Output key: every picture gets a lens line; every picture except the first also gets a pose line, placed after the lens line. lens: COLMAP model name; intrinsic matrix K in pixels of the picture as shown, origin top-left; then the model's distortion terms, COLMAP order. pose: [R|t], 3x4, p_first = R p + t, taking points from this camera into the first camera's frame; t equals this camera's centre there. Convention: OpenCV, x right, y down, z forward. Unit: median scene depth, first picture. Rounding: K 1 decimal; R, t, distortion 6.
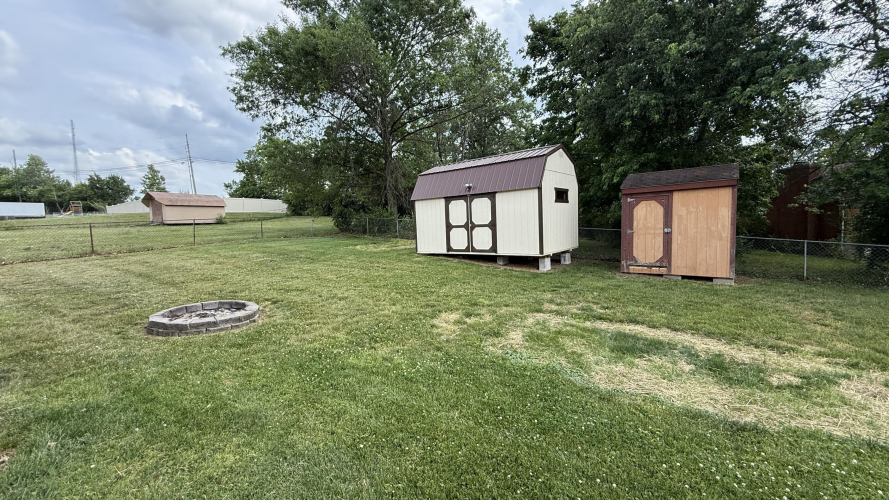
lens RADIAL K [[354.1, 0, 439.8], [0, 354.1, 248.6], [0, 0, 1]] dist [0.002335, 0.000476]
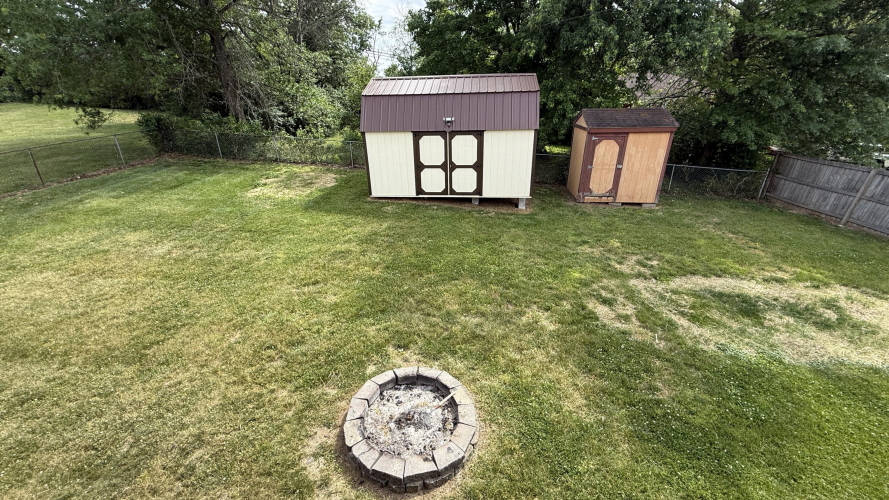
lens RADIAL K [[354.1, 0, 442.9], [0, 354.1, 246.1], [0, 0, 1]] dist [0.002335, 0.000476]
pose [[0.847030, -0.192713, 0.495381, -0.429767], [0.028320, 0.947001, 0.319979, -0.167709], [-0.530790, -0.257002, 0.807596, 0.242319]]
